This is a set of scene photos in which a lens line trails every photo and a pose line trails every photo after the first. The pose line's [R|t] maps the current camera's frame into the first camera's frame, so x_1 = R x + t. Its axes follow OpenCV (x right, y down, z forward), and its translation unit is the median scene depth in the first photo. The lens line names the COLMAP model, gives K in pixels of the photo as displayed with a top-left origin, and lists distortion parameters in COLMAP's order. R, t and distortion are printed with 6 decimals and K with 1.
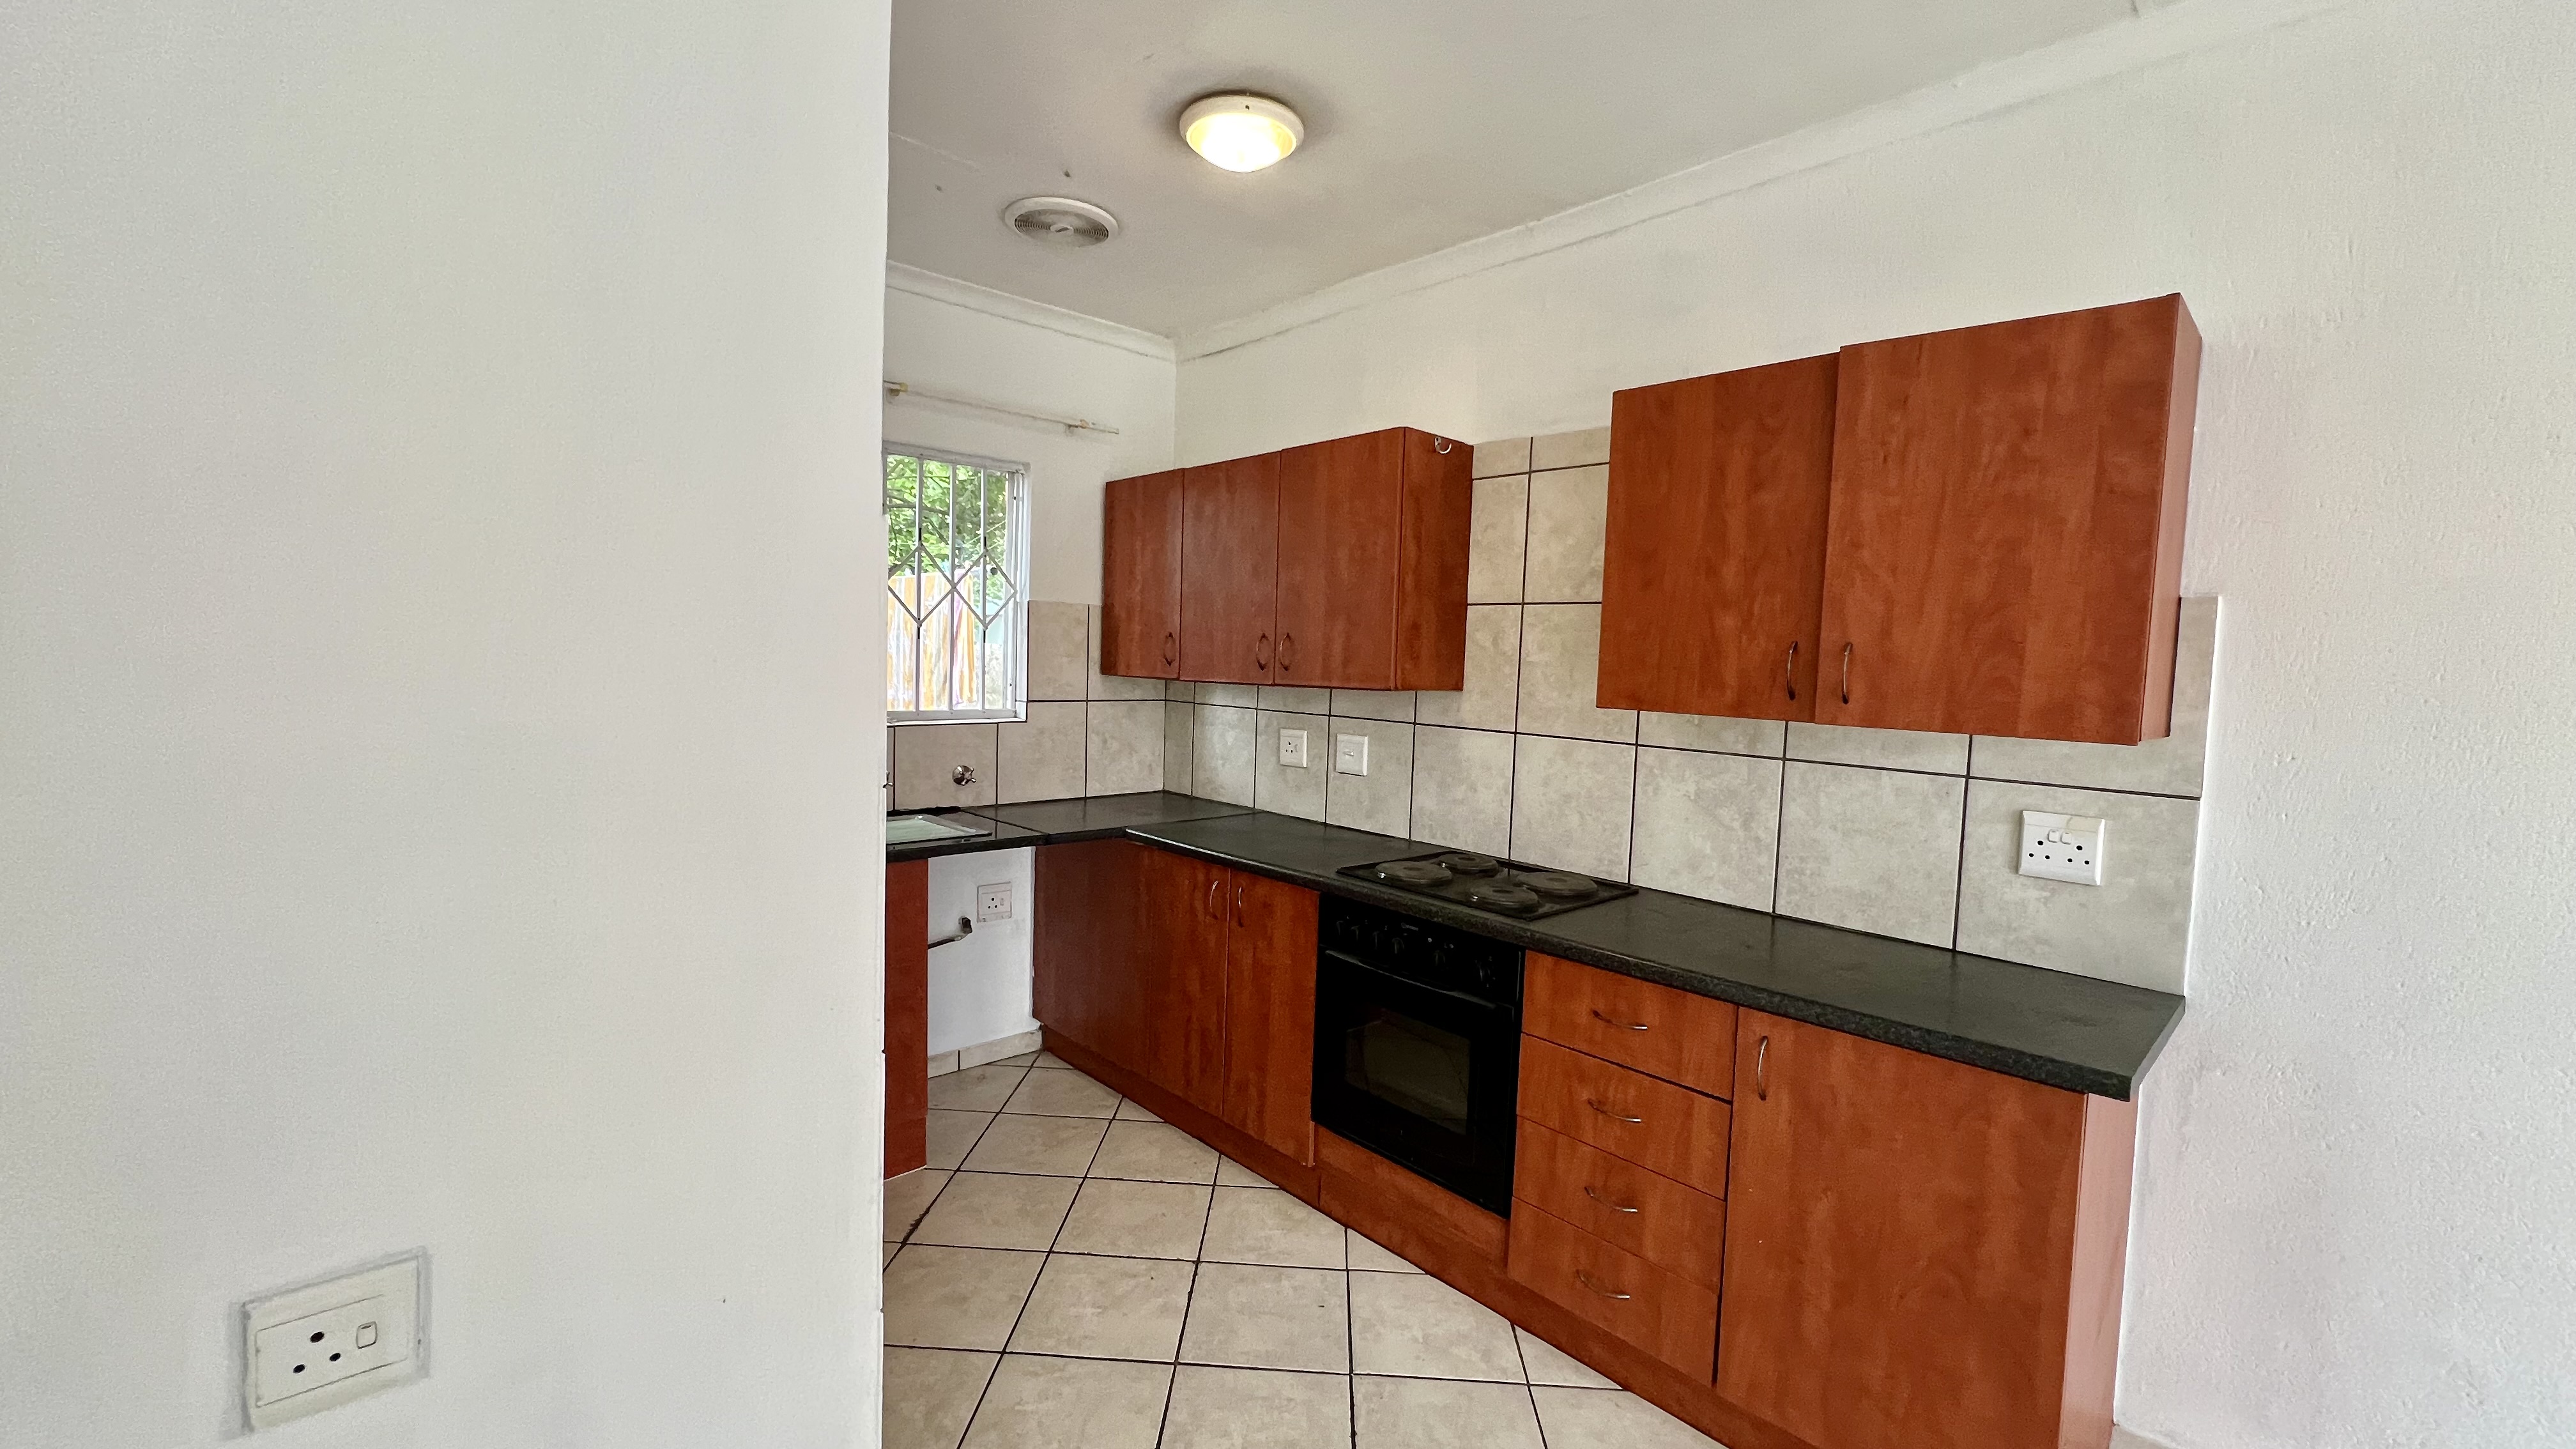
lens RADIAL K [[1029.6, 0, 1282.6], [0, 1029.6, 715.5], [0, 0, 1]] dist [0.000140, 0.000254]
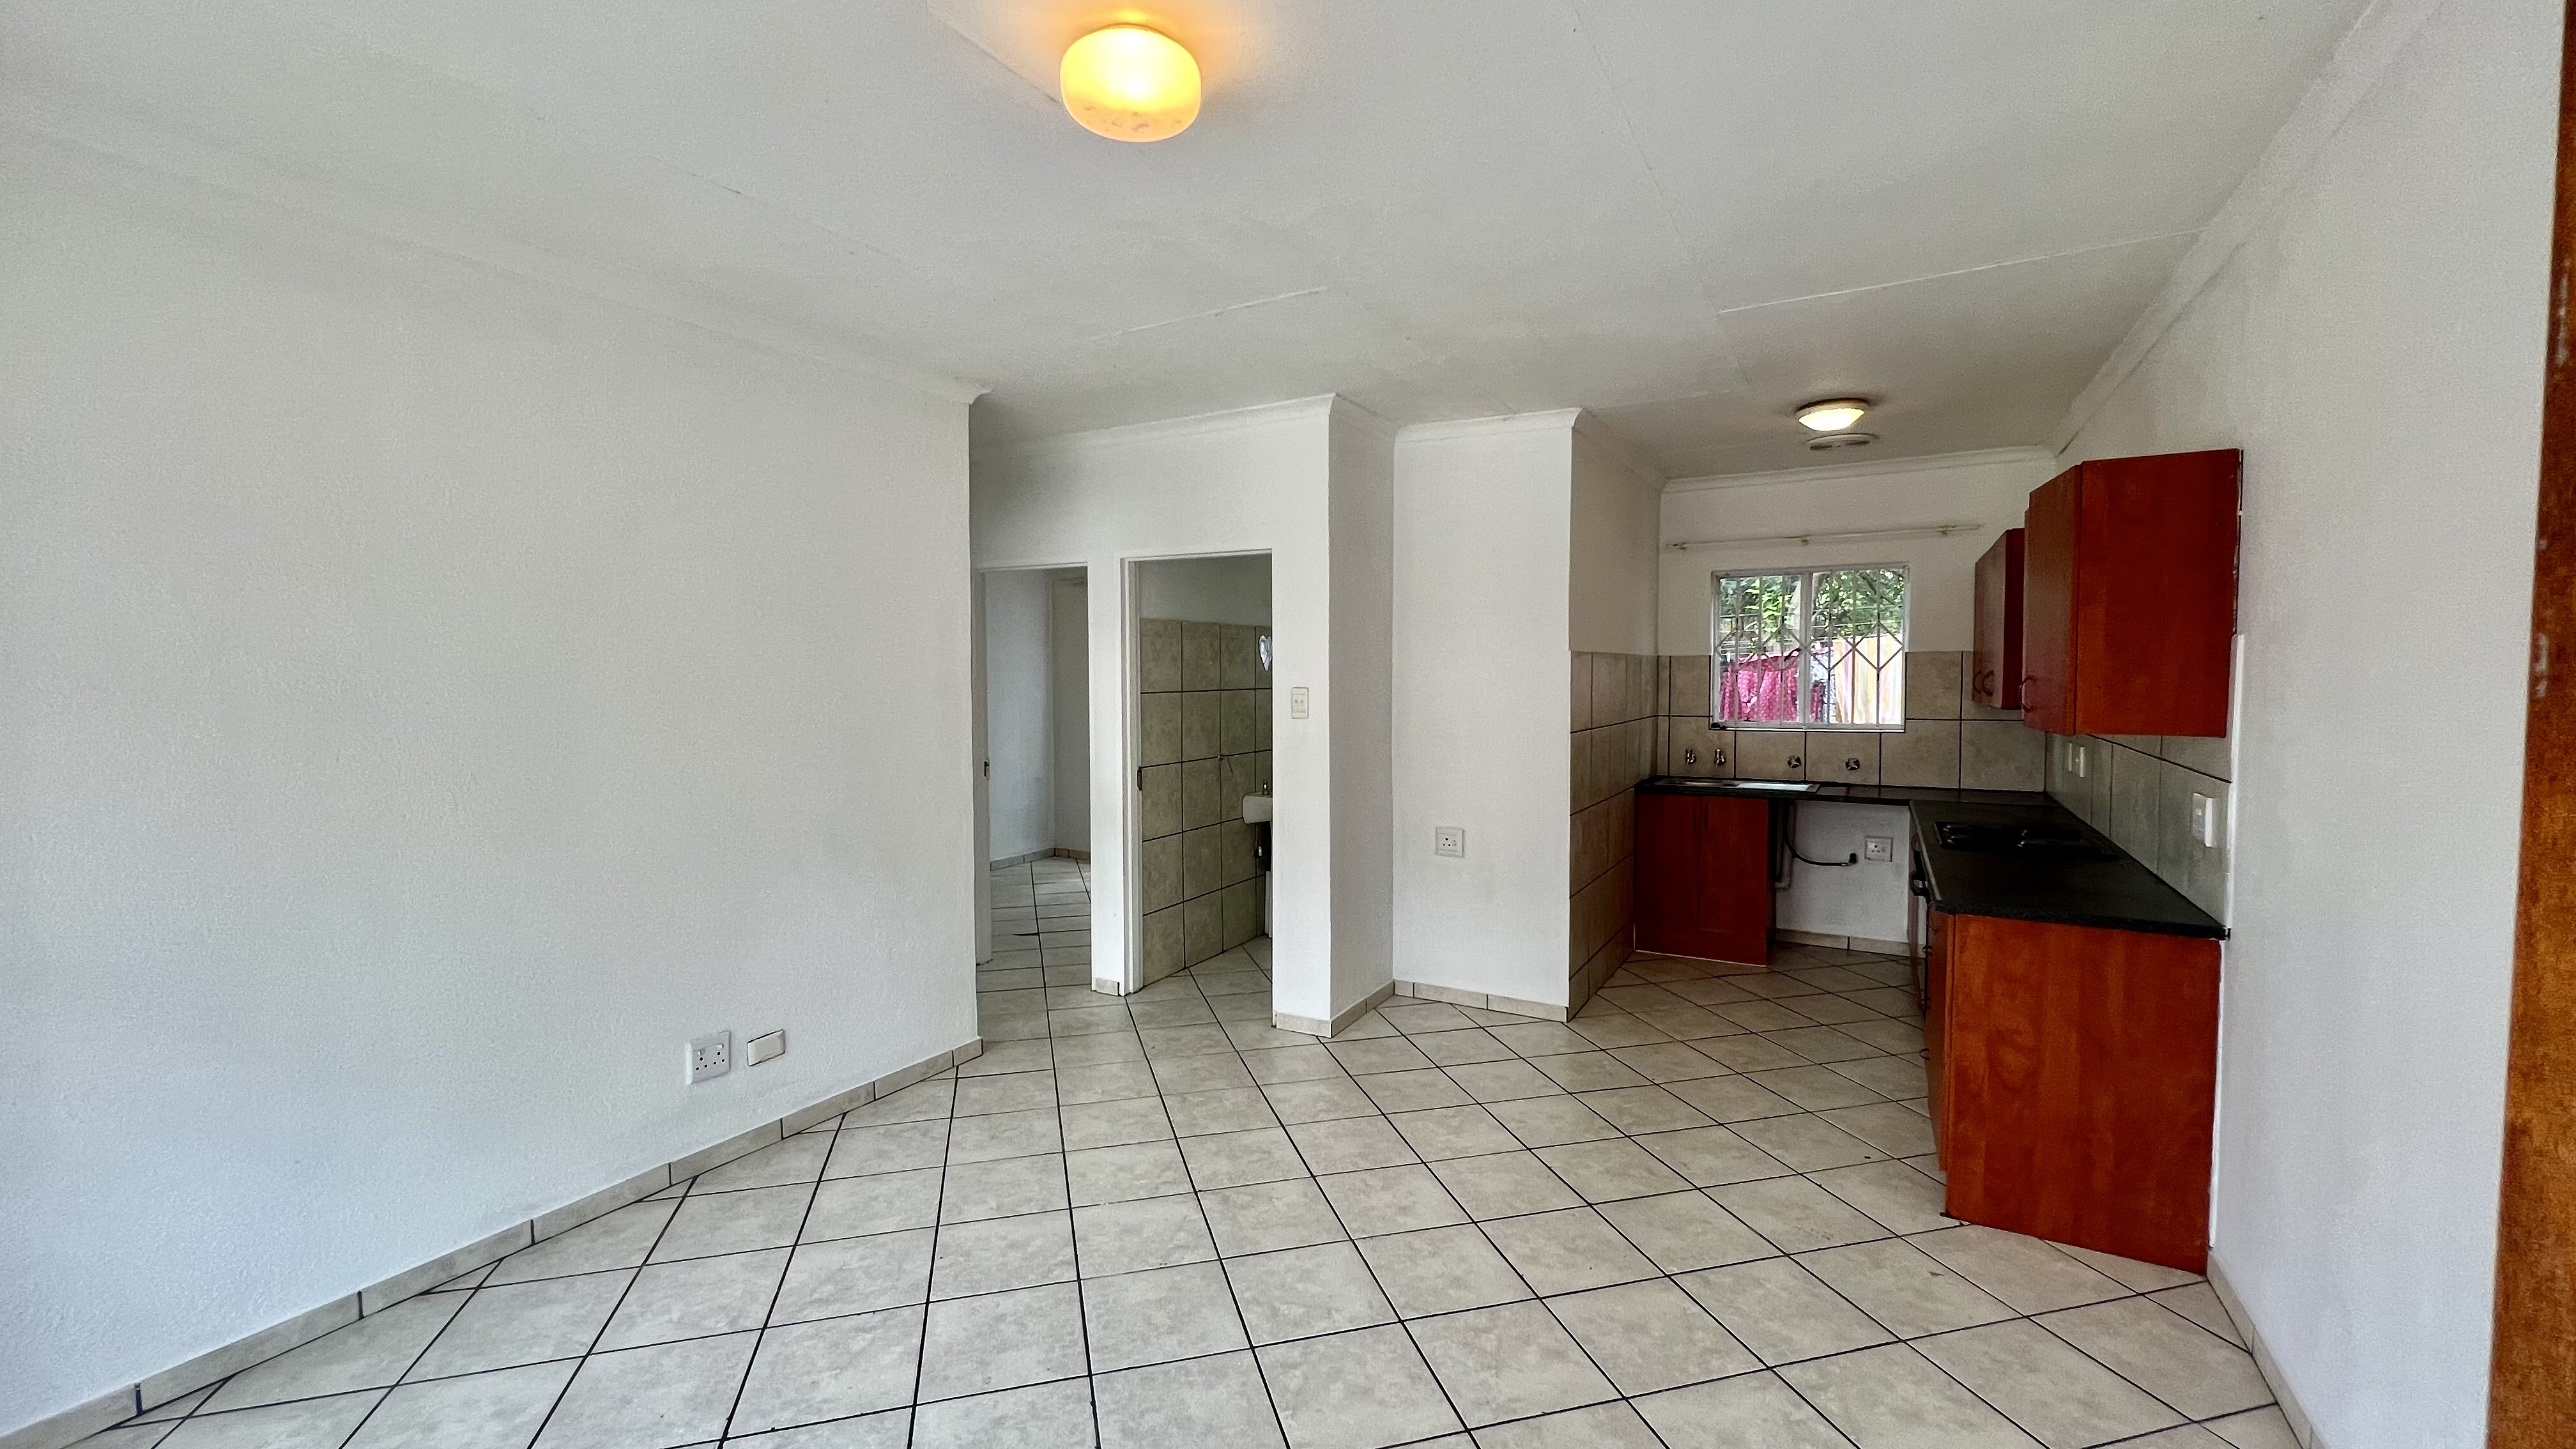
lens RADIAL K [[1029.6, 0, 1282.6], [0, 1029.6, 715.5], [0, 0, 1]] dist [0.000140, 0.000254]
pose [[0.289948, 0.006885, -0.957018, 1.201236], [-0.040905, 0.999149, -0.005205, 0.033420], [0.956168, 0.040656, 0.289983, -0.395673]]
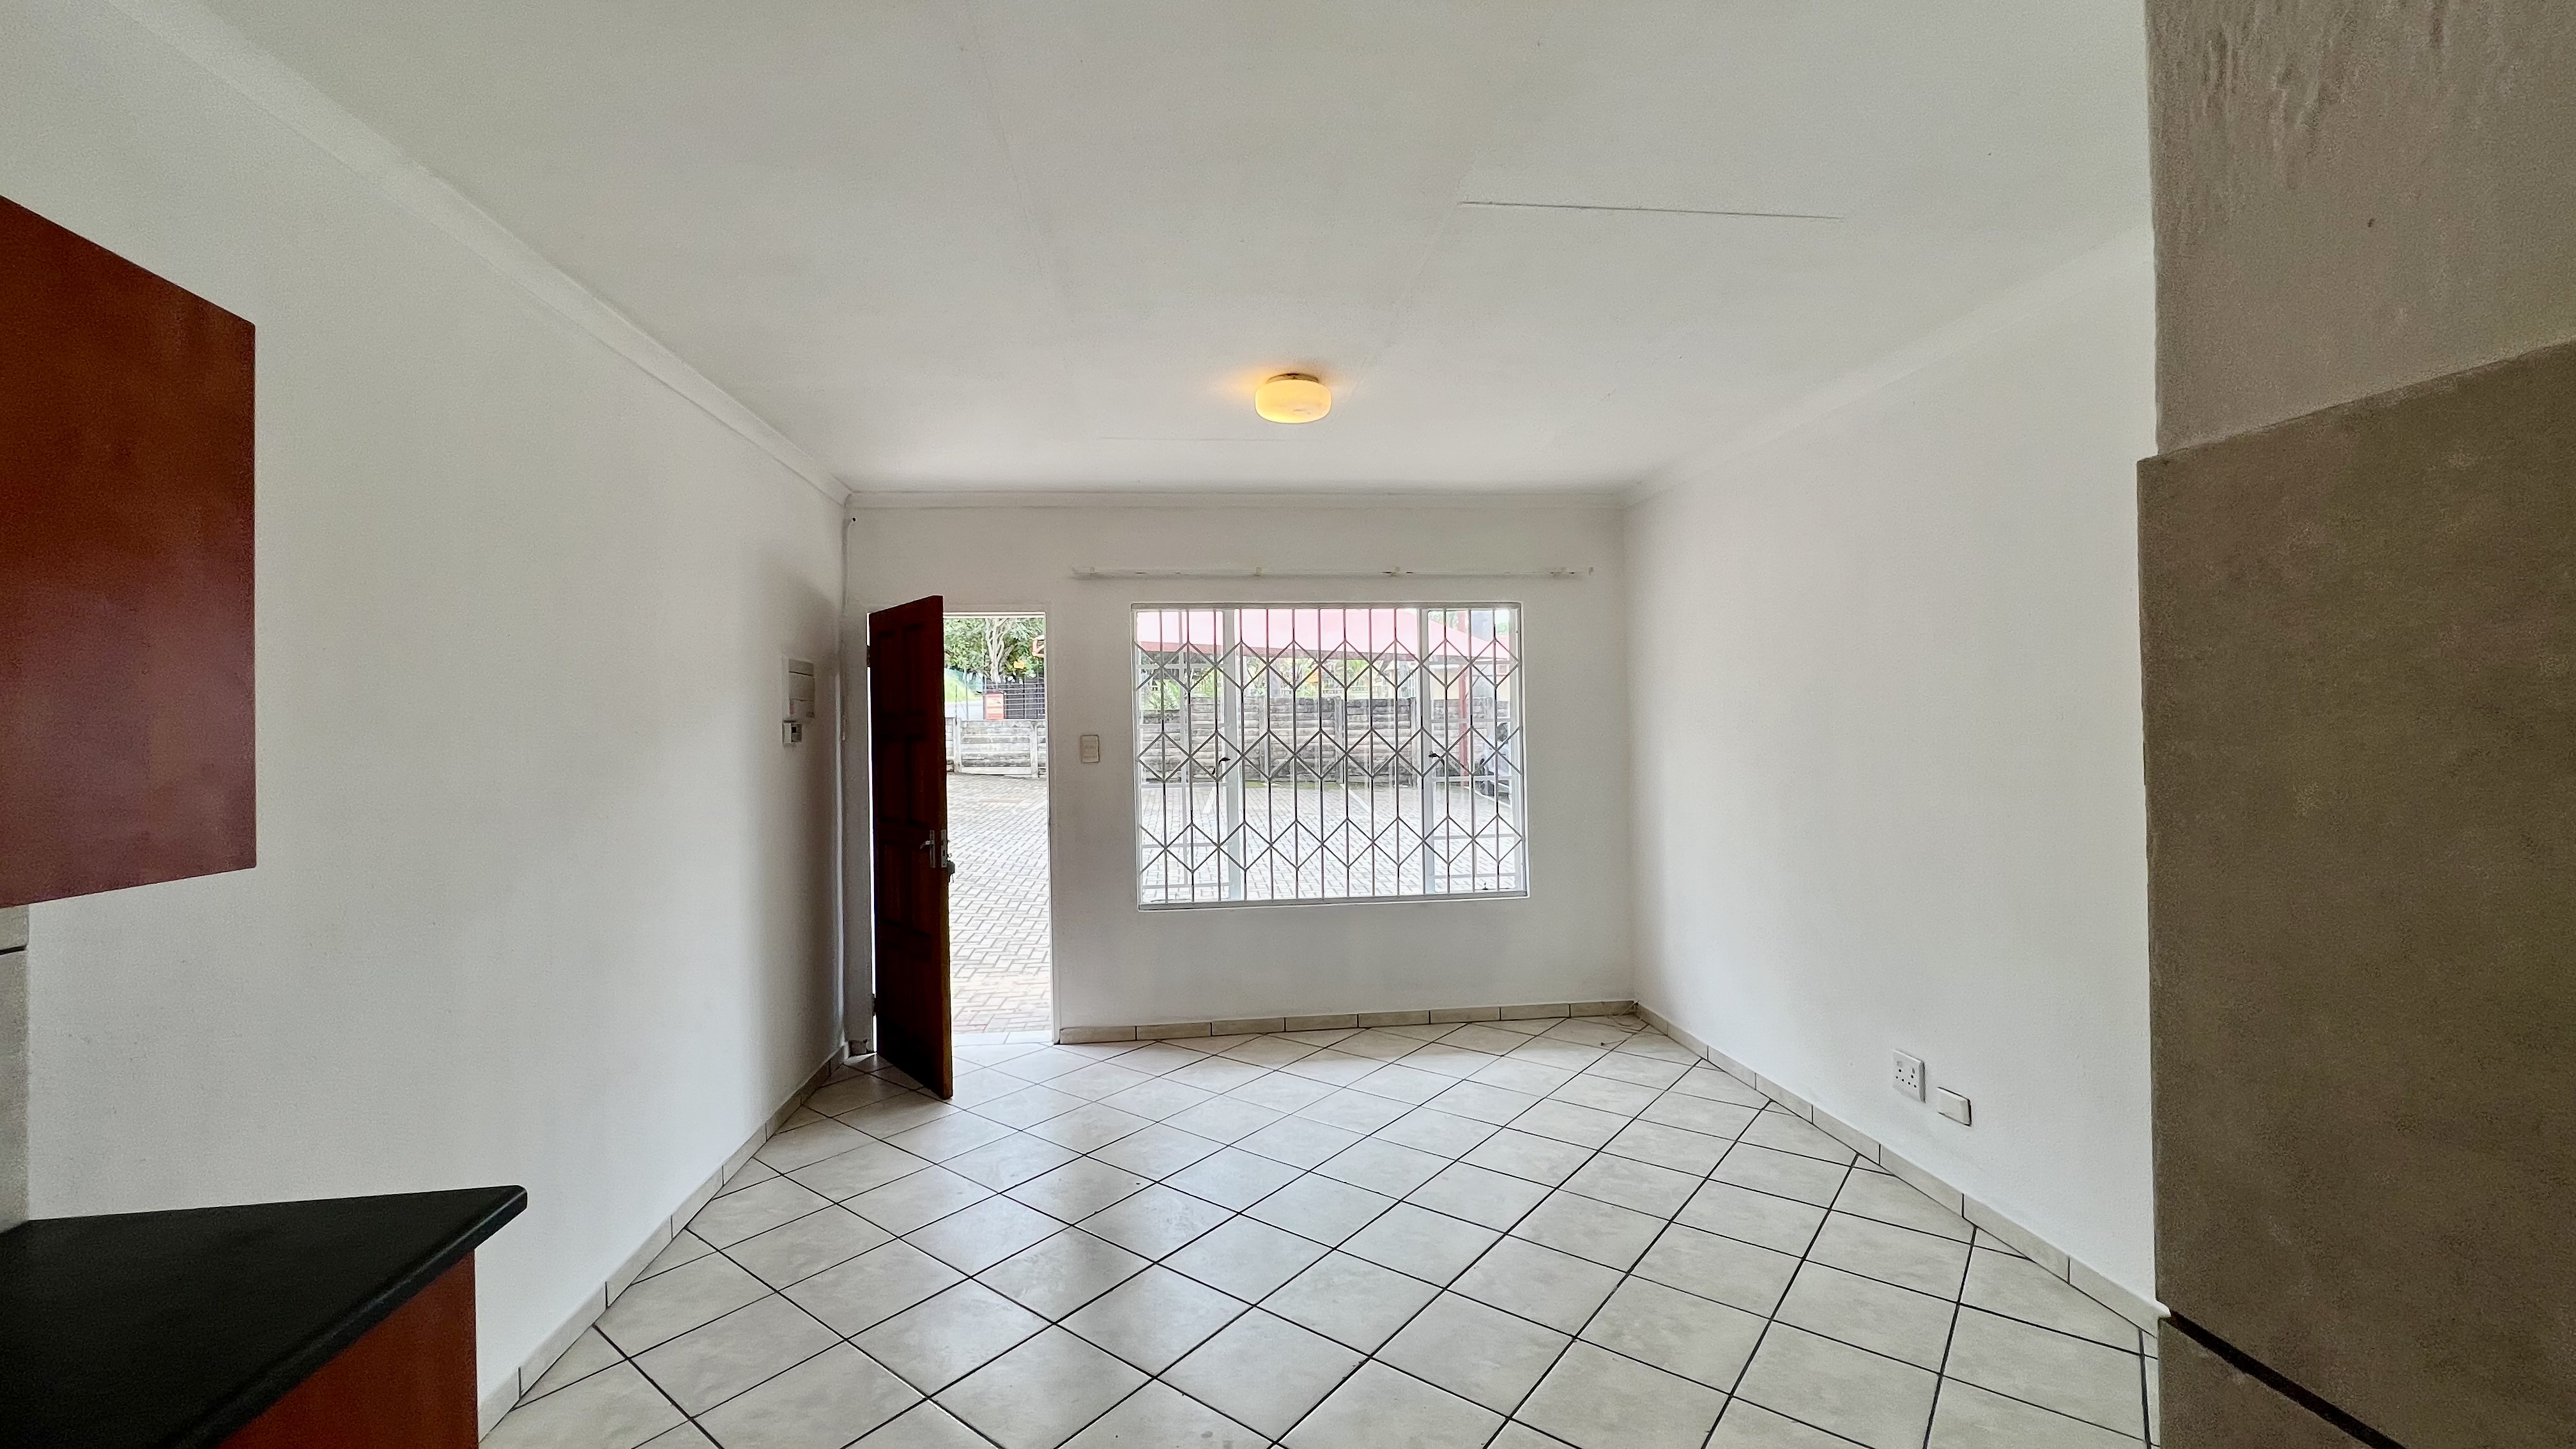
lens RADIAL K [[1029.6, 0, 1282.6], [0, 1029.6, 715.5], [0, 0, 1]] dist [0.000140, 0.000254]
pose [[-0.807767, -0.014806, 0.589315, -0.150938], [0.025798, 0.997839, 0.060430, -0.070338], [-0.588937, 0.064017, -0.805640, 0.674812]]
